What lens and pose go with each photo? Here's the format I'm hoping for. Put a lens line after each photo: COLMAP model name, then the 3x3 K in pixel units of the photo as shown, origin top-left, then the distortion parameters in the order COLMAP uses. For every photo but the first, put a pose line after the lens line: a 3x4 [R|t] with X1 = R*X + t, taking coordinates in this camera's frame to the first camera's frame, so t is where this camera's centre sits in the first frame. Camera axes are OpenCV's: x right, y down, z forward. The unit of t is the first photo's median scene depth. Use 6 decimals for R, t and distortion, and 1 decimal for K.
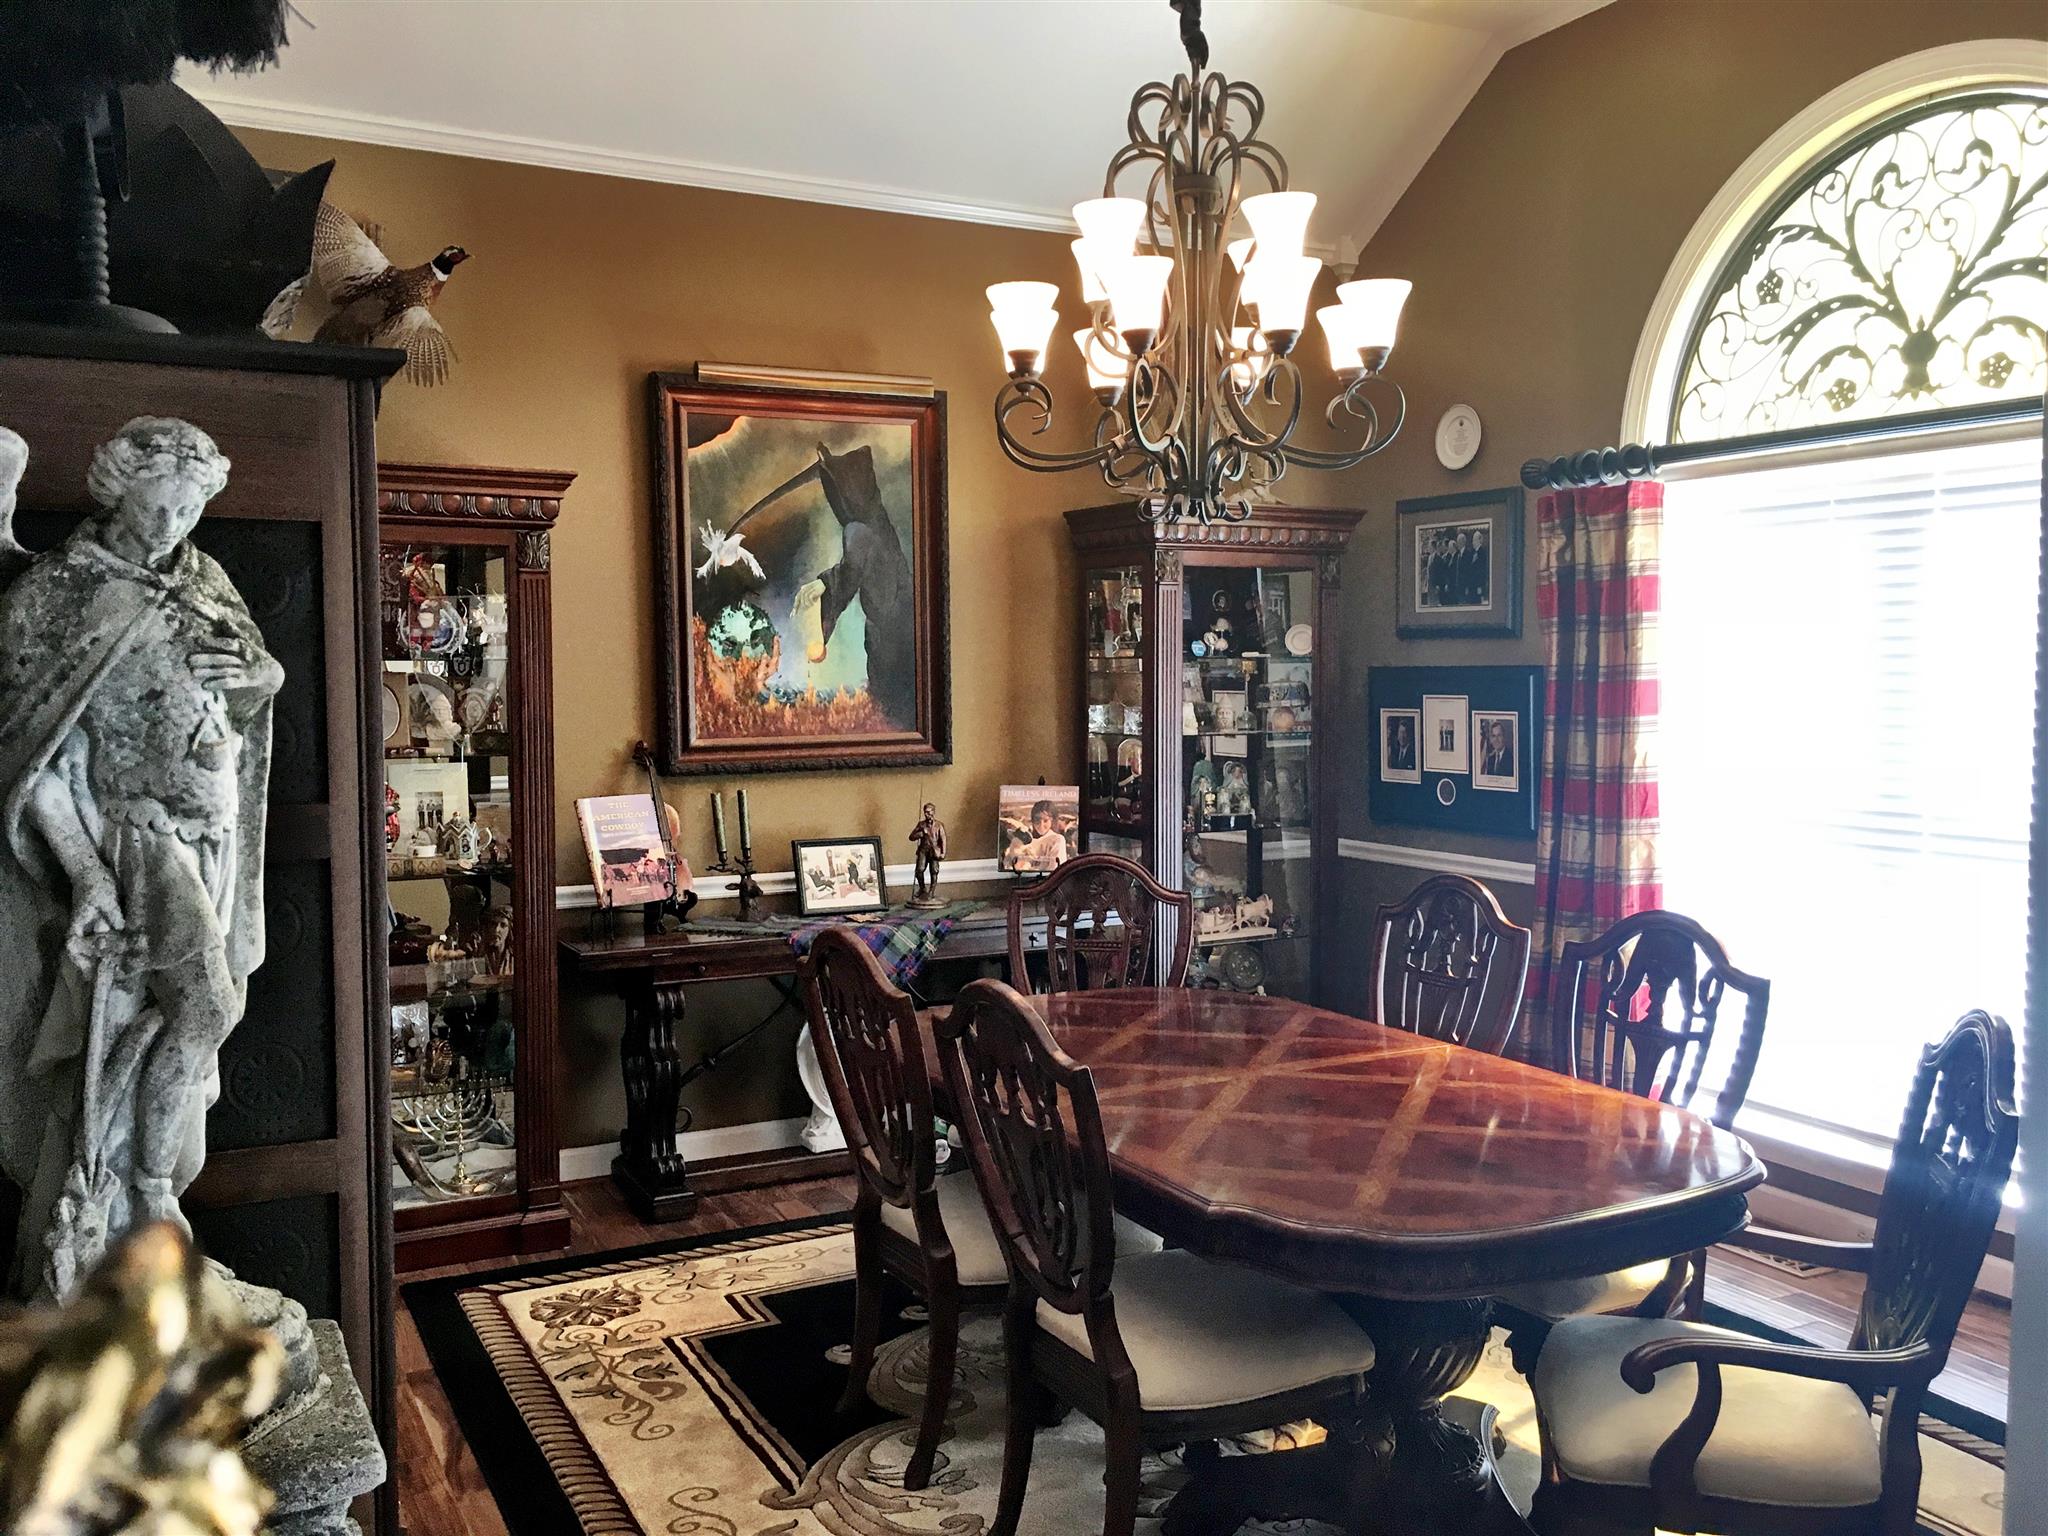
lens RADIAL K [[1742.9, 0, 1024.0], [0, 1742.9, 768.0], [0, 0, 1]] dist [0.053944, 0.007780]
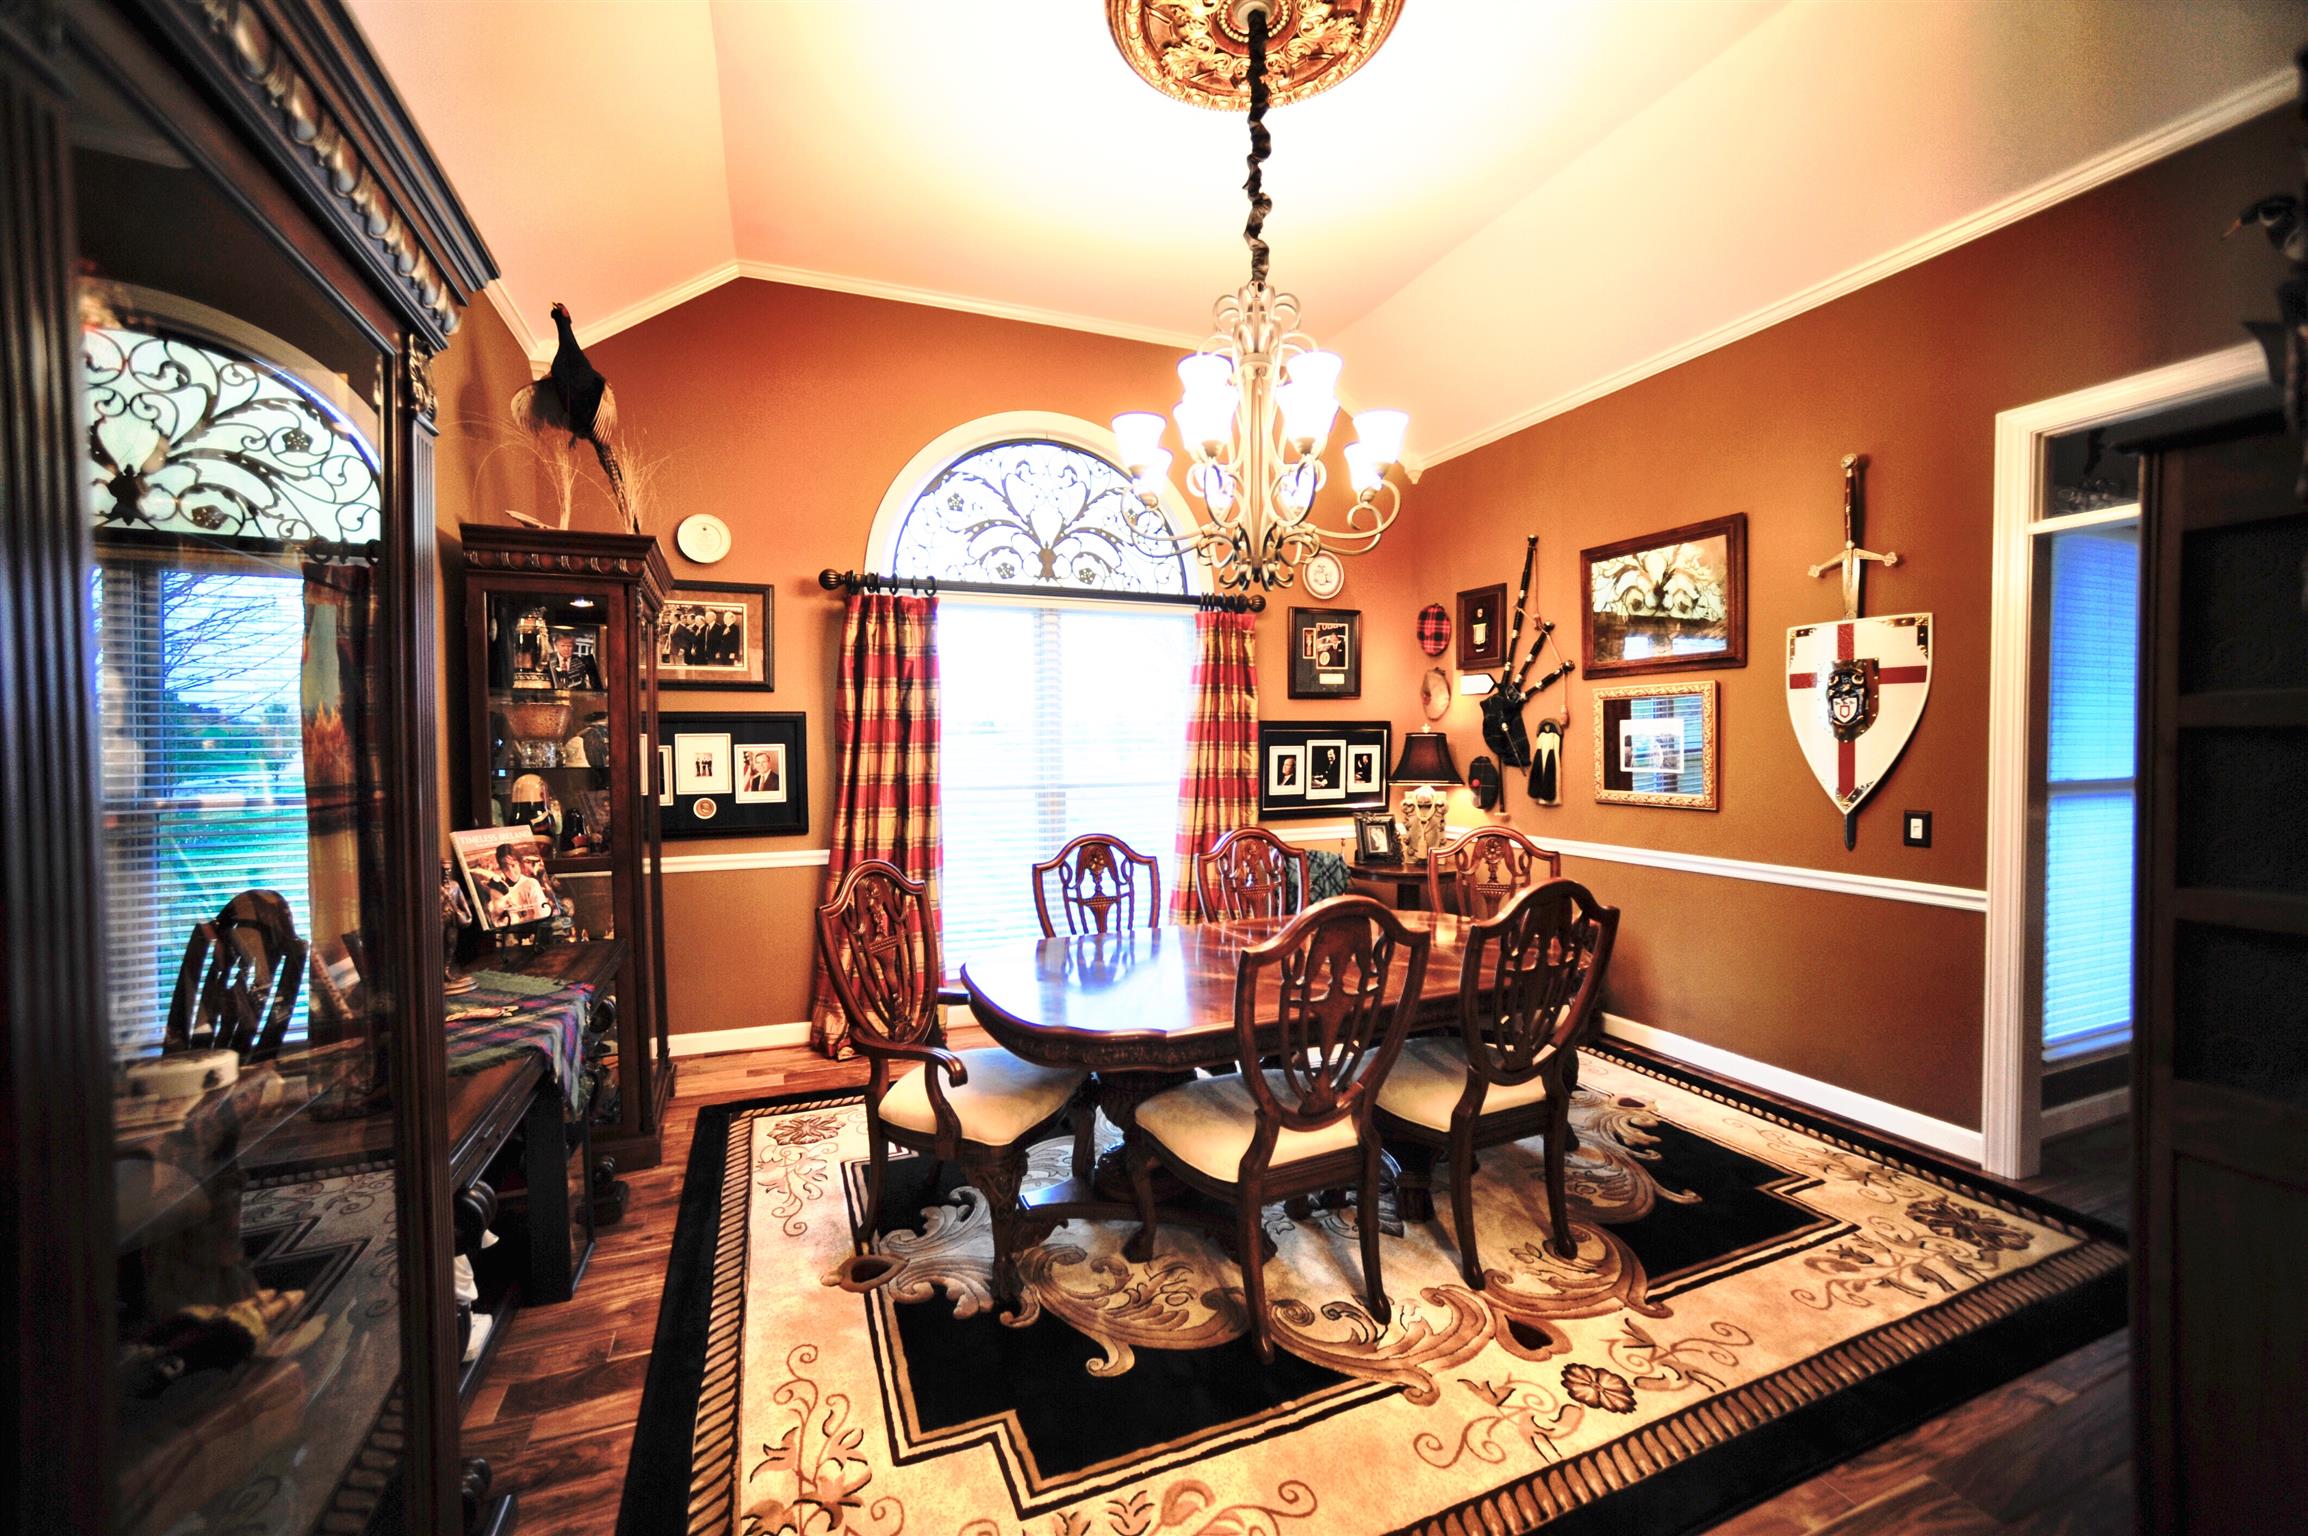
lens RADIAL K [[901.4, 0, 1154.0], [0, 901.4, 768.0], [0, 0, 1]] dist [0.112512, 0.000045]
pose [[0.096852, -0.025770, 0.994965, -0.515237], [0.087327, 0.996030, 0.017297, 0.001333], [-0.991460, 0.085212, 0.098718, 0.751223]]
